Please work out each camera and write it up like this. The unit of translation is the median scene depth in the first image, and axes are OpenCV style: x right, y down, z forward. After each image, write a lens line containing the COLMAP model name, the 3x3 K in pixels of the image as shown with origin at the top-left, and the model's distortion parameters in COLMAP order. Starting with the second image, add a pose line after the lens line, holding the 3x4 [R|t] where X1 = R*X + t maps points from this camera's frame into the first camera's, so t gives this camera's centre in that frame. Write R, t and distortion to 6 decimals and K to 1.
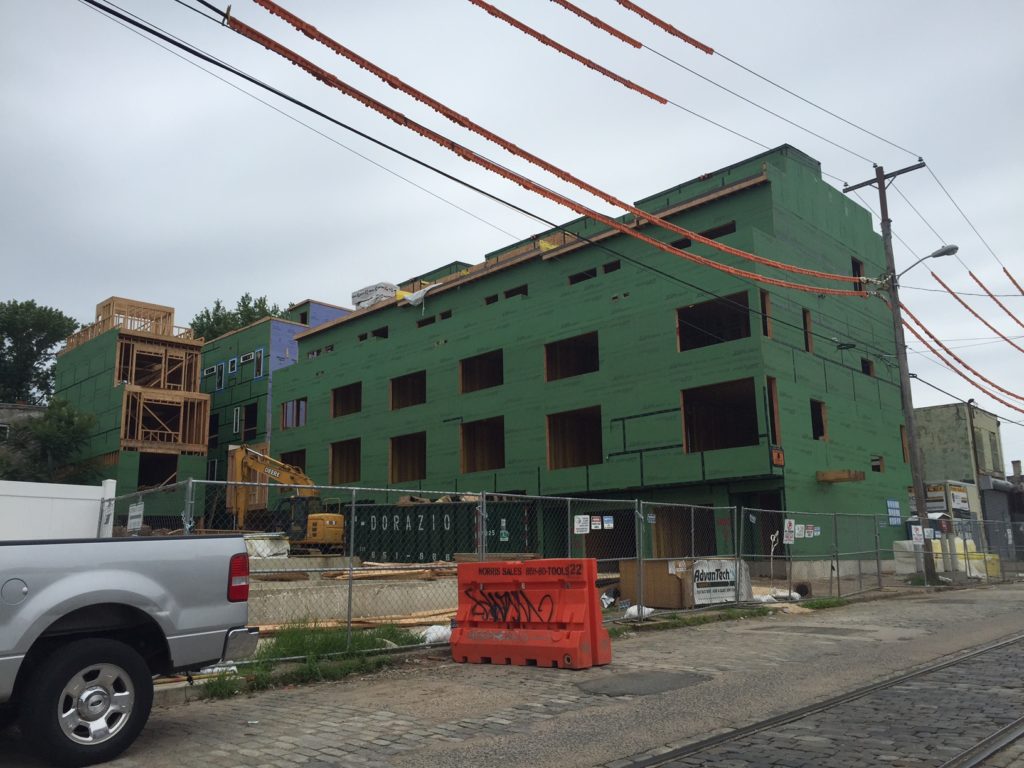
lens RADIAL K [[866.6, 0, 511.7], [0, 866.6, 384.4], [0, 0, 1]] dist [0.054612, -0.053041]
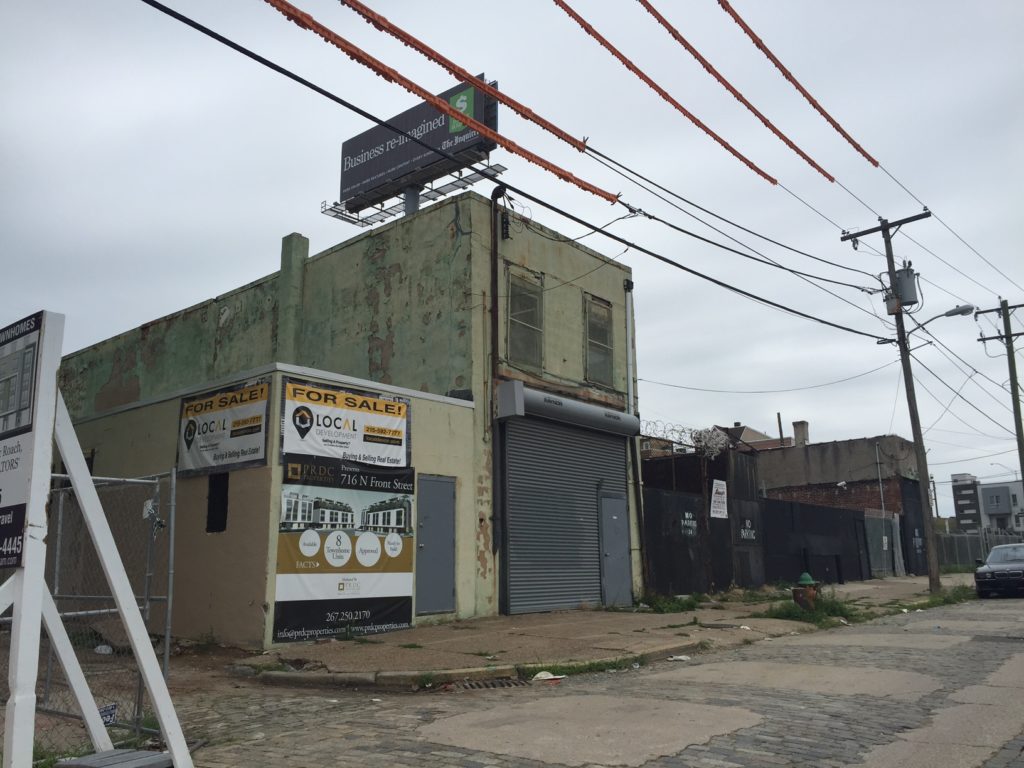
lens RADIAL K [[866.6, 0, 513.0], [0, 866.6, 386.4], [0, 0, 1]] dist [0.054612, -0.053041]
pose [[0.997198, 0.018678, 0.072444, 0.570327], [-0.018285, 0.999814, -0.006084, 0.120295], [-0.072544, 0.004742, 0.997354, 0.699781]]
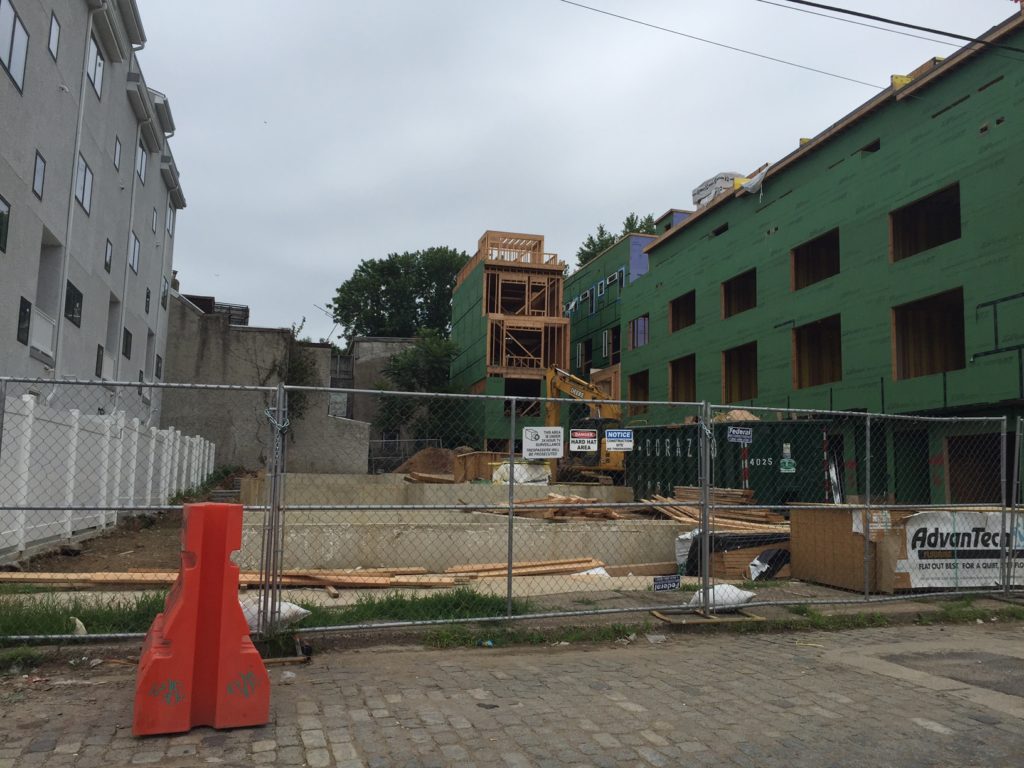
lens RADIAL K [[866.6, 0, 511.7], [0, 866.6, 383.5], [0, 0, 1]] dist [0.054612, -0.053041]
pose [[0.867371, -0.028687, -0.496834, 0.116335], [0.068393, 0.995736, 0.061907, 0.028577], [0.492940, -0.087676, 0.865635, 0.165986]]
